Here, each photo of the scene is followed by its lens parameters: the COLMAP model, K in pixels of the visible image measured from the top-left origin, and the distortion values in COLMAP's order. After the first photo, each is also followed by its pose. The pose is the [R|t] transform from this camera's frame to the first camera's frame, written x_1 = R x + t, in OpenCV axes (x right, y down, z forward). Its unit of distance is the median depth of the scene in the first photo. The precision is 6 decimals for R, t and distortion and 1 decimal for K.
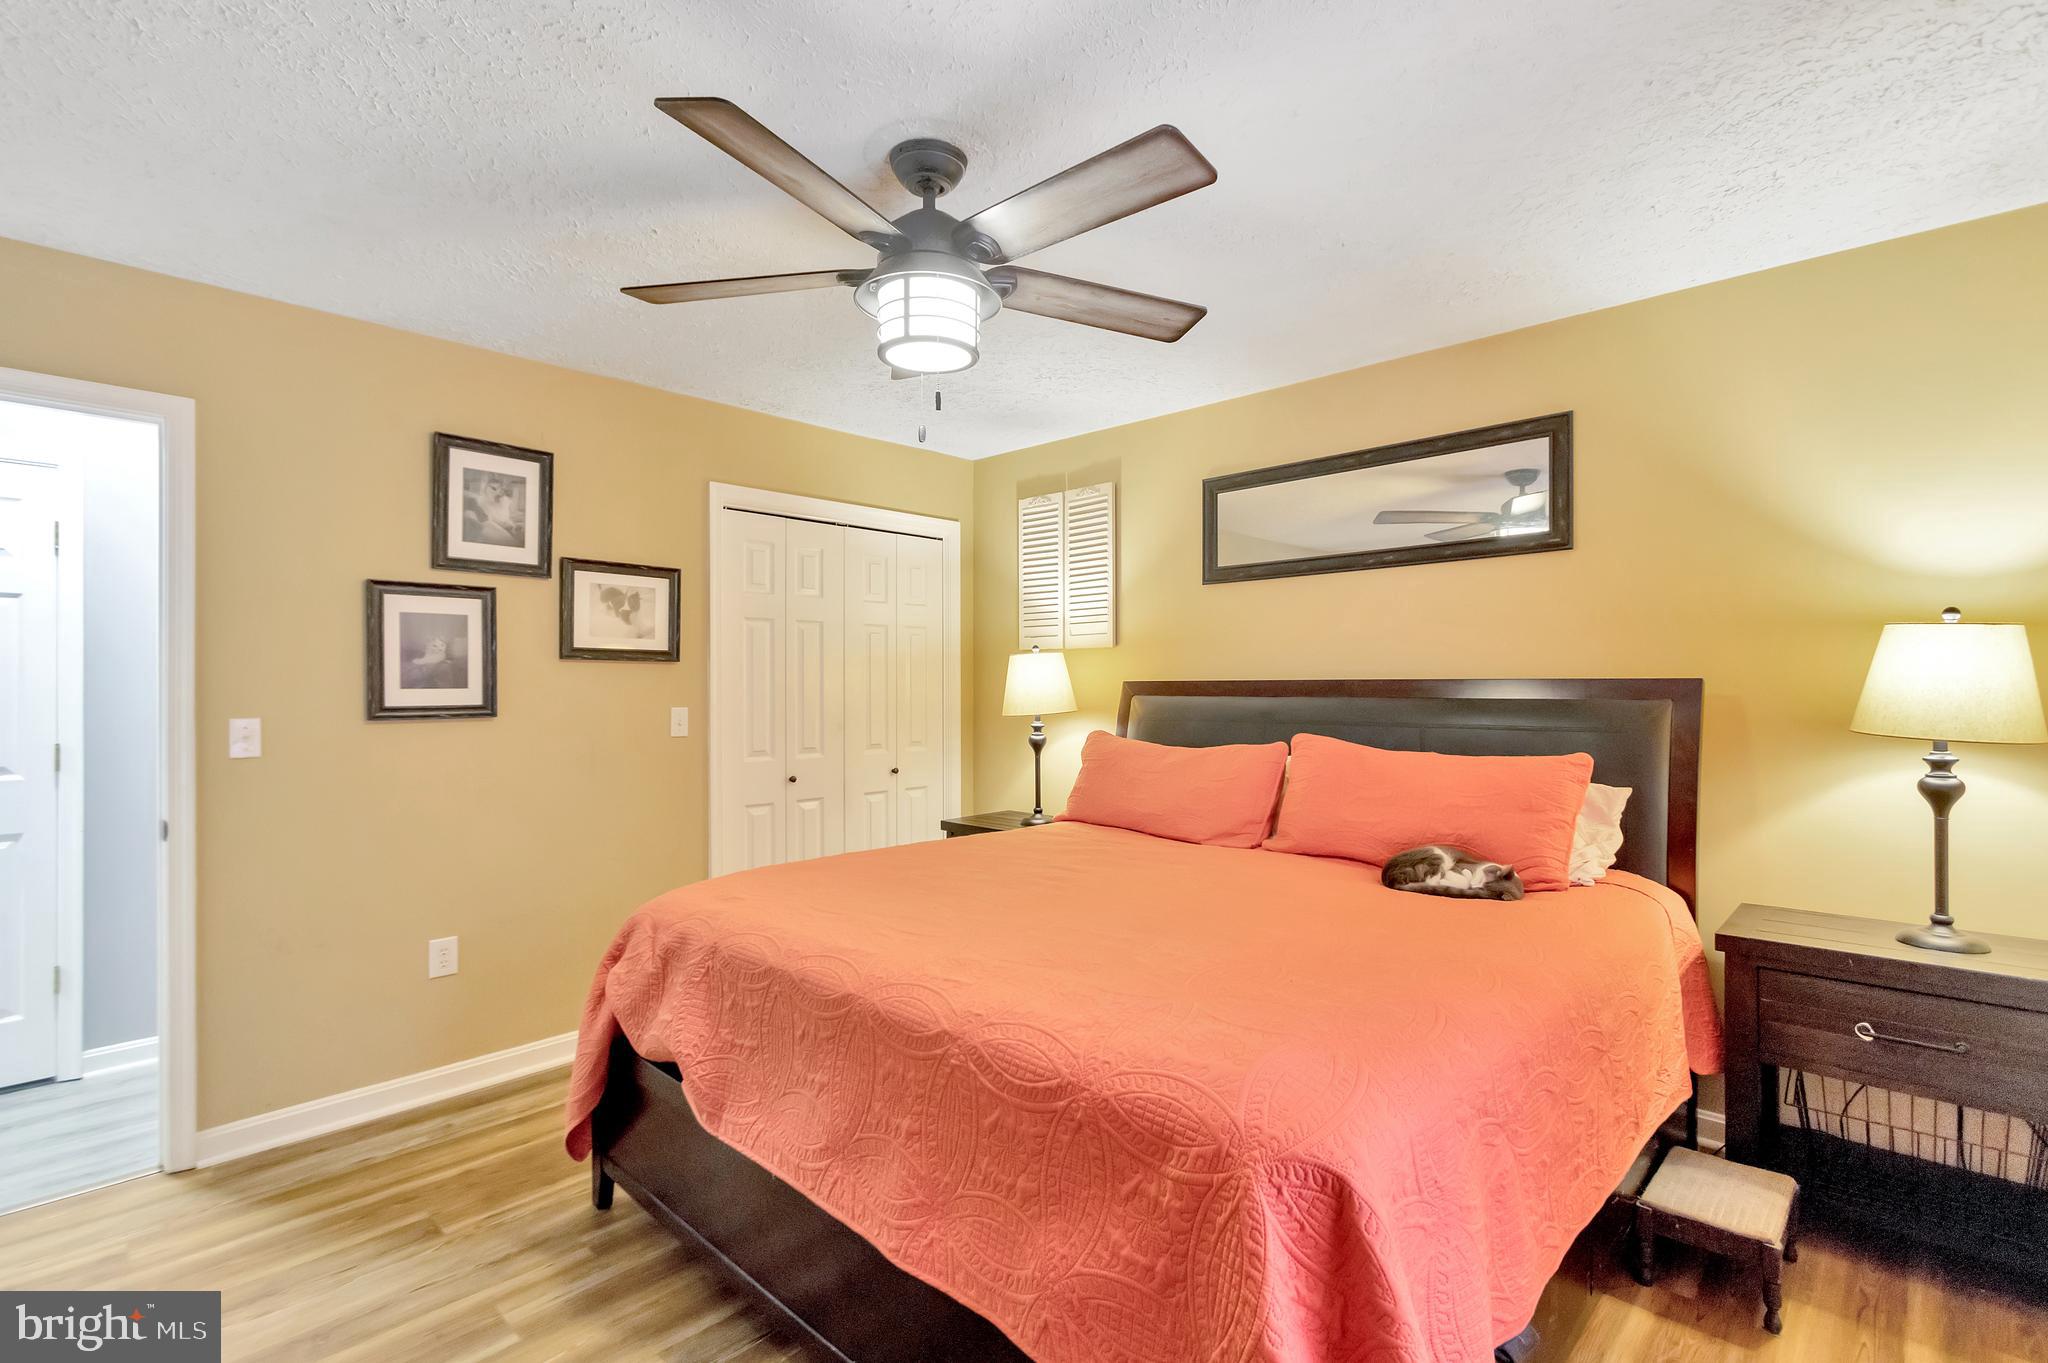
lens RADIAL K [[924.2, 0, 1066.0], [0, 924.2, 716.3], [0, 0, 1]] dist [-0.016385, 0.000015]
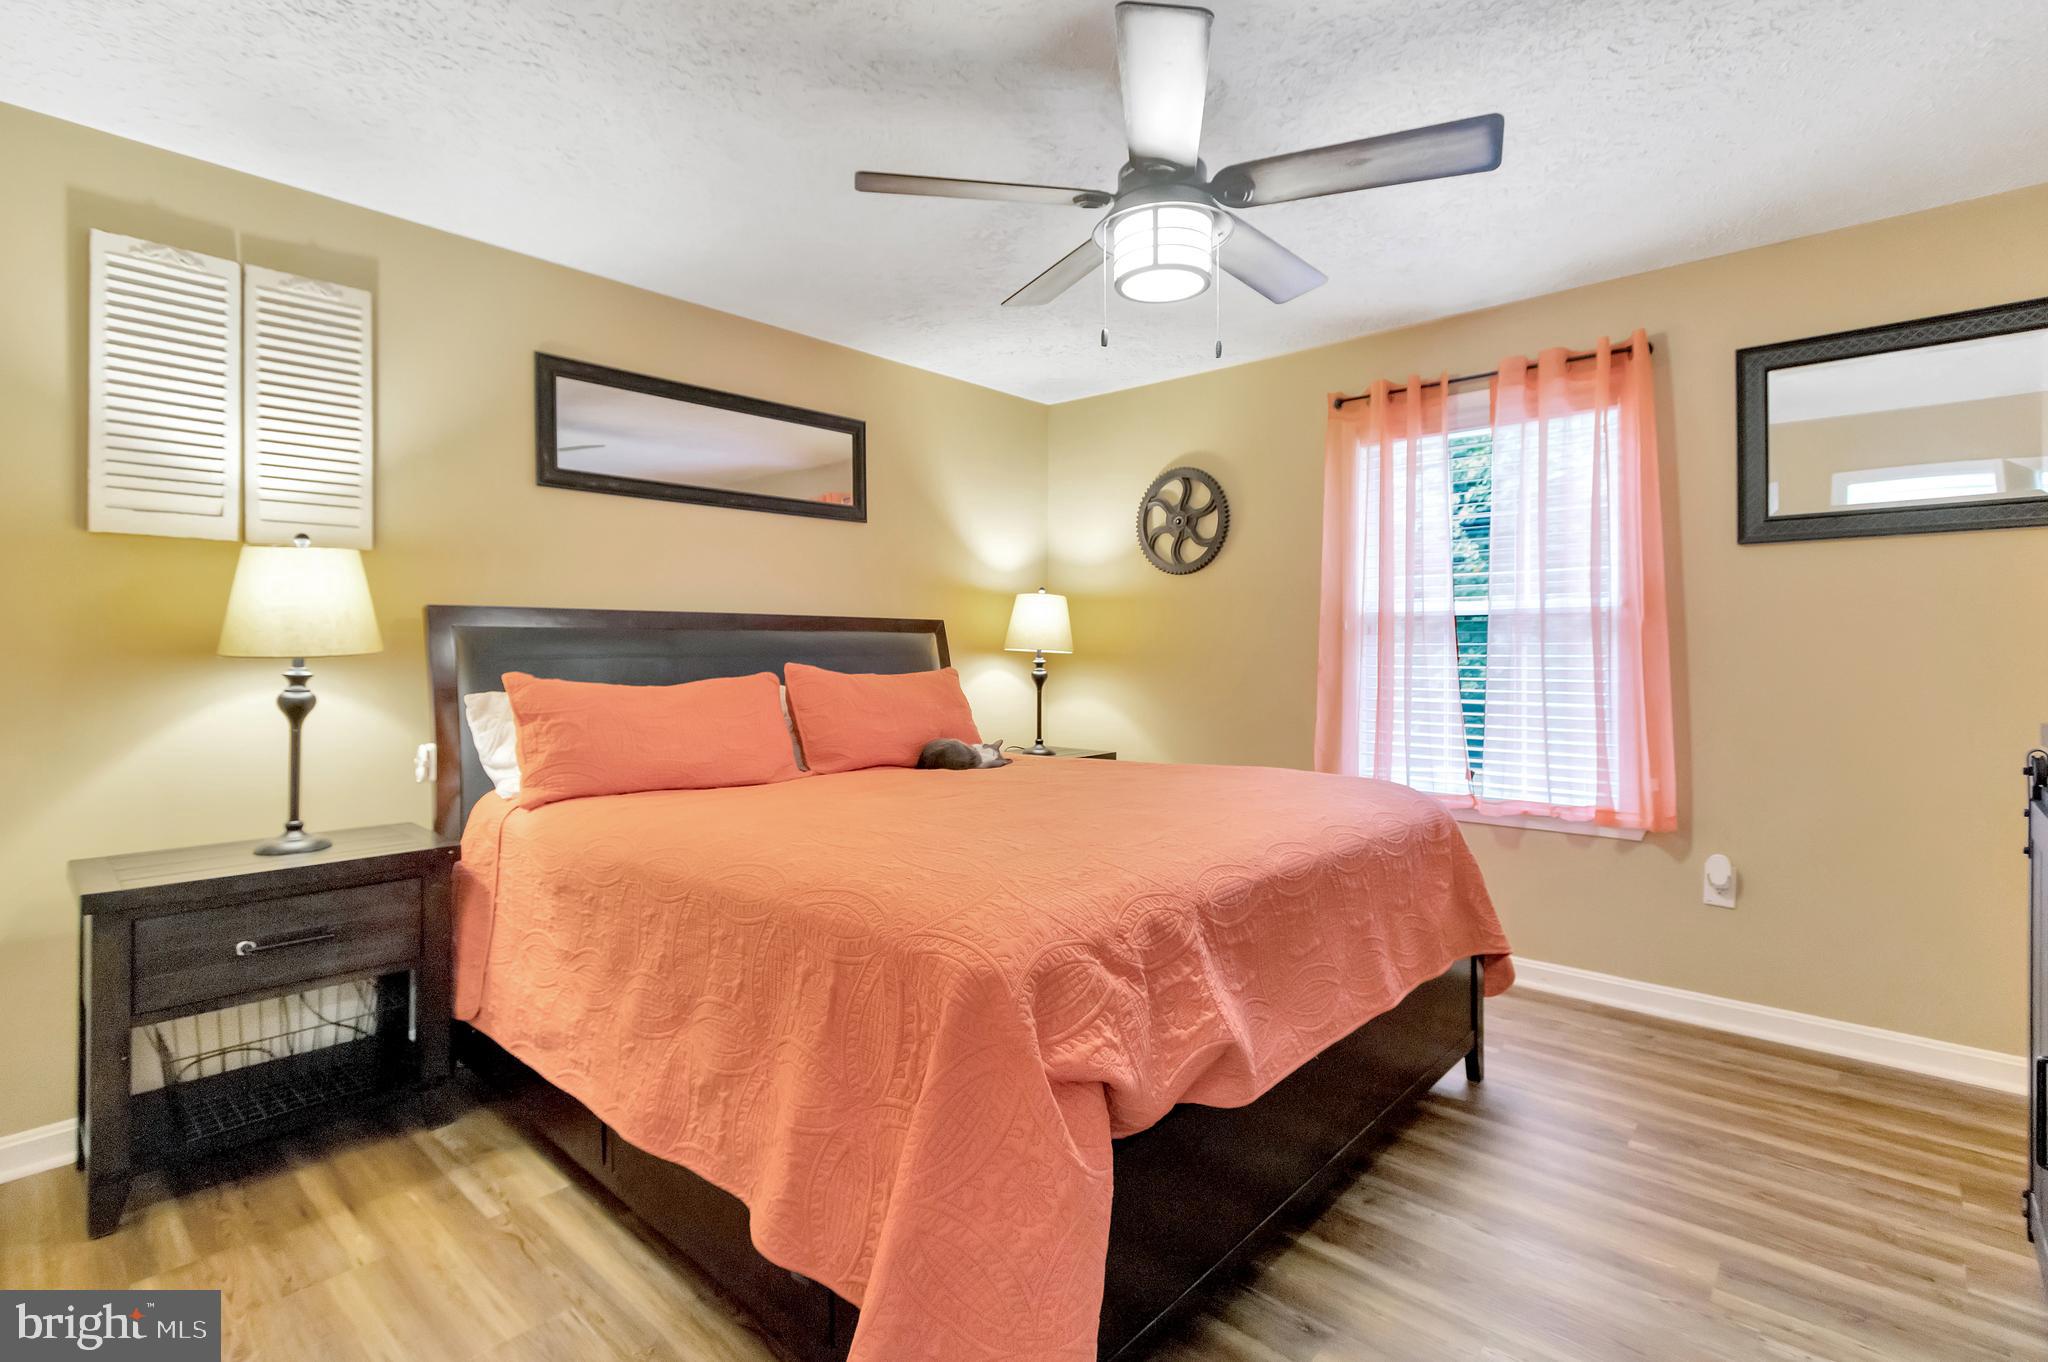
lens RADIAL K [[956.1, 0, 1032.3], [0, 956.1, 641.3], [0, 0, 1]] dist [0.000183, -0.000416]
pose [[-0.016958, -0.016395, 0.999722, -0.875312], [0.006891, 0.999840, 0.016514, -0.025070], [-0.999832, 0.007170, -0.016842, 0.764298]]
